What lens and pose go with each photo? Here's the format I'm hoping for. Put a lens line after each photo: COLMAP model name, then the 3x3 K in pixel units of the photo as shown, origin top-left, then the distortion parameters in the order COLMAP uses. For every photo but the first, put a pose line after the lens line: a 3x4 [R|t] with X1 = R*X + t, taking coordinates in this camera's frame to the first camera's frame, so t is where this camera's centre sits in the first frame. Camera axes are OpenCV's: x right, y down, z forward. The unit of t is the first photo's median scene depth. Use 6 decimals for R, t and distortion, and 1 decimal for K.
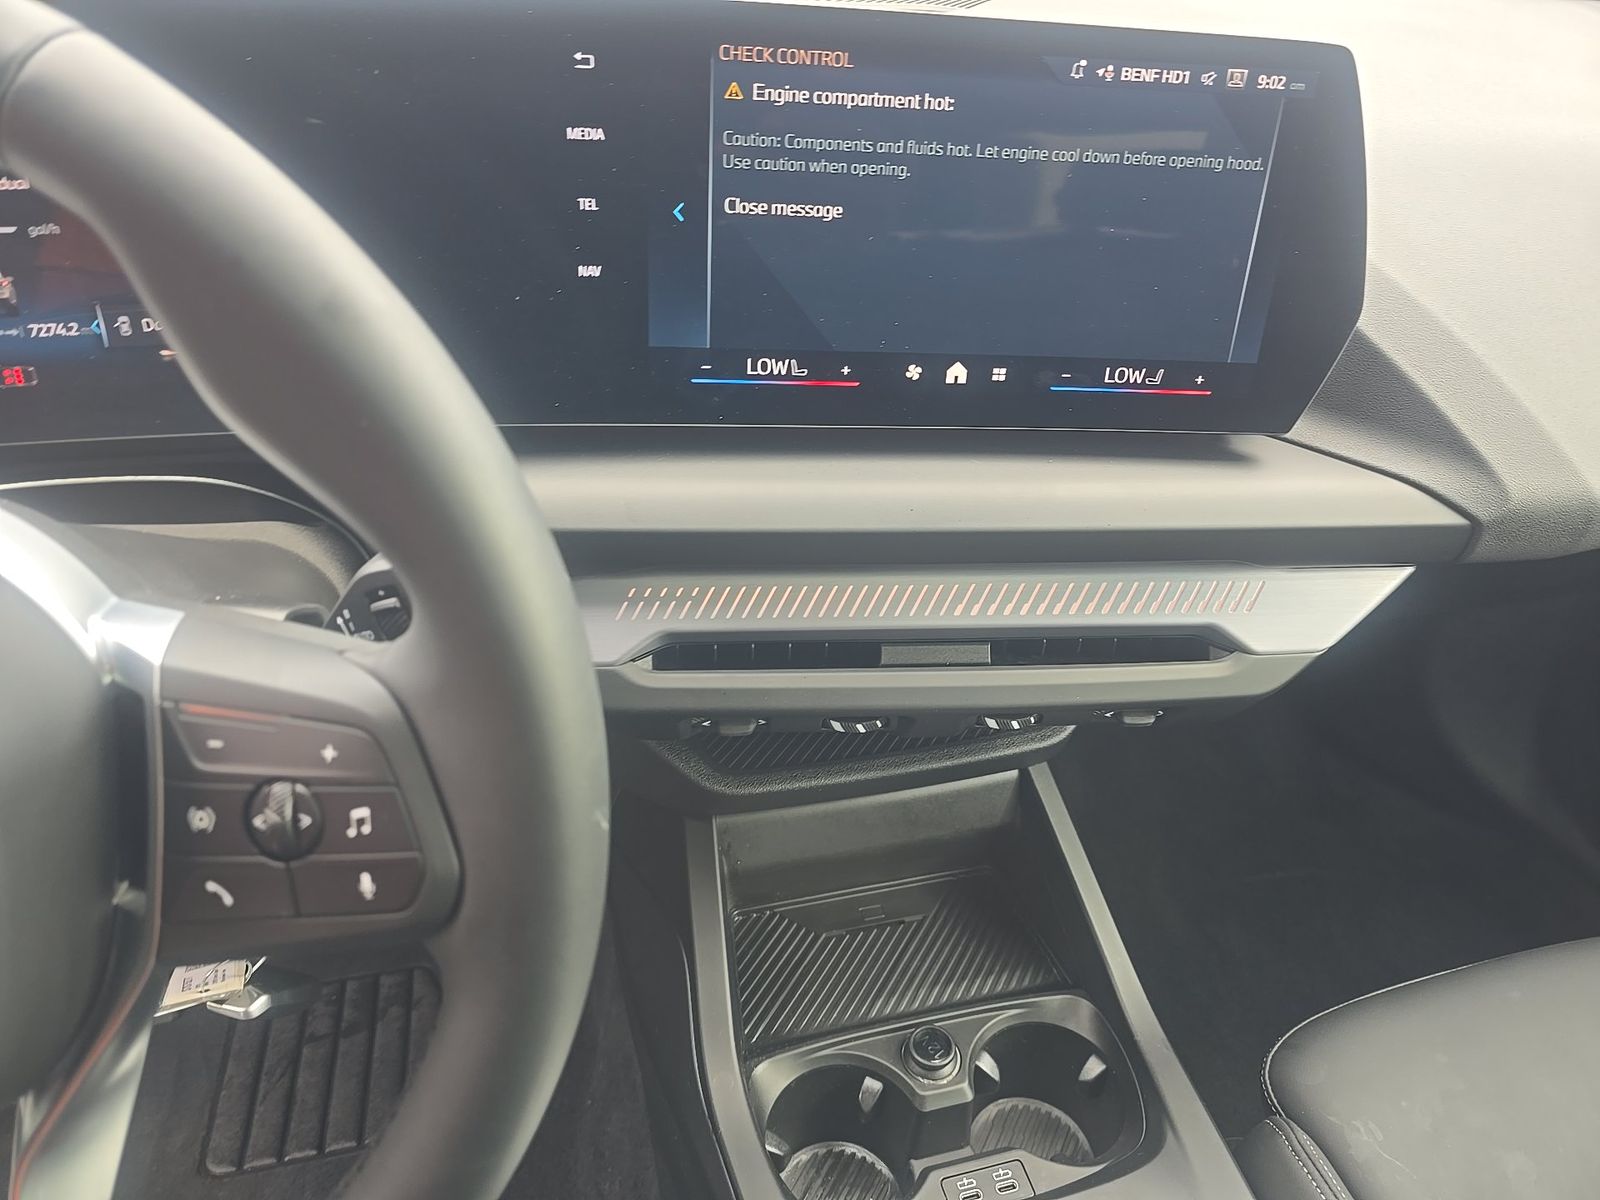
lens RADIAL K [[1097.6, 0, 786.4], [0, 1097.6, 604.9], [0, 0, 1]] dist [0.040799, -0.043819]
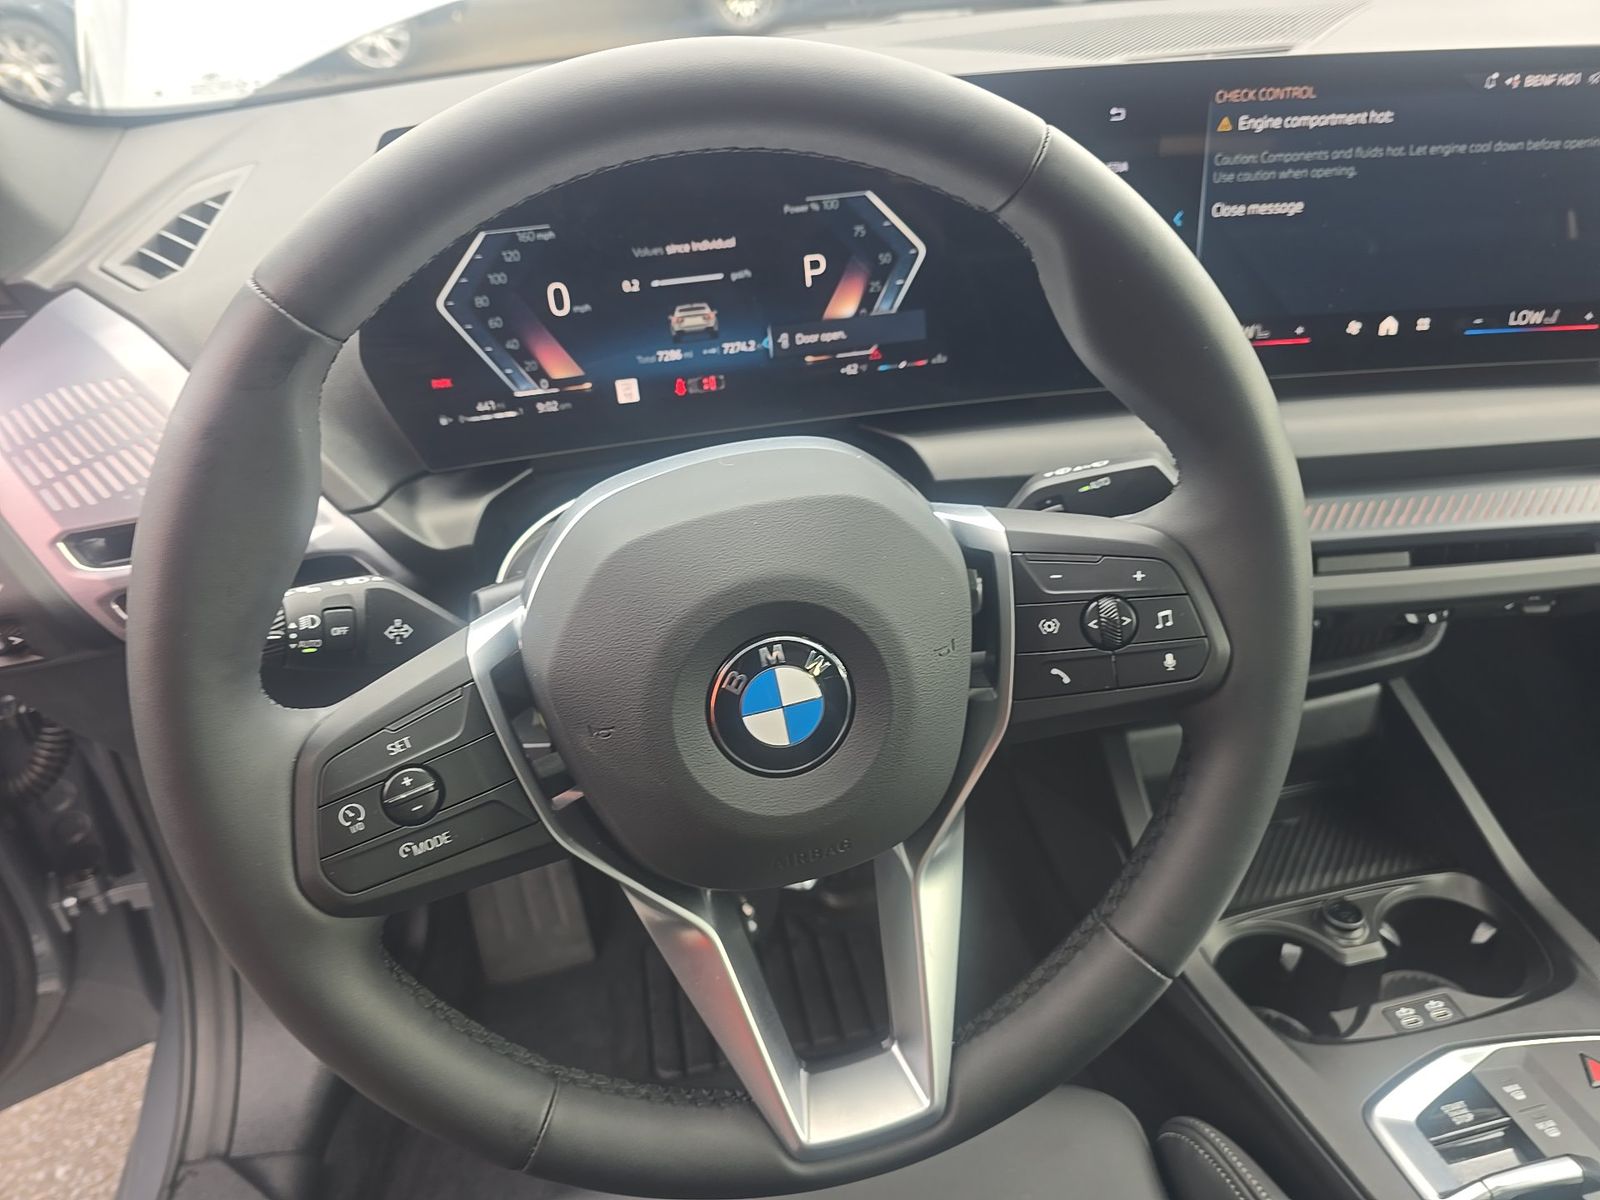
lens RADIAL K [[1097.6, 0, 799.5], [0, 1097.6, 600.6], [0, 0, 1]] dist [0.040799, -0.043819]
pose [[0.993358, -0.061904, -0.096996, -0.446938], [0.058216, 0.997486, -0.040406, 0.123389], [0.099254, 0.034491, 0.994464, -0.337590]]
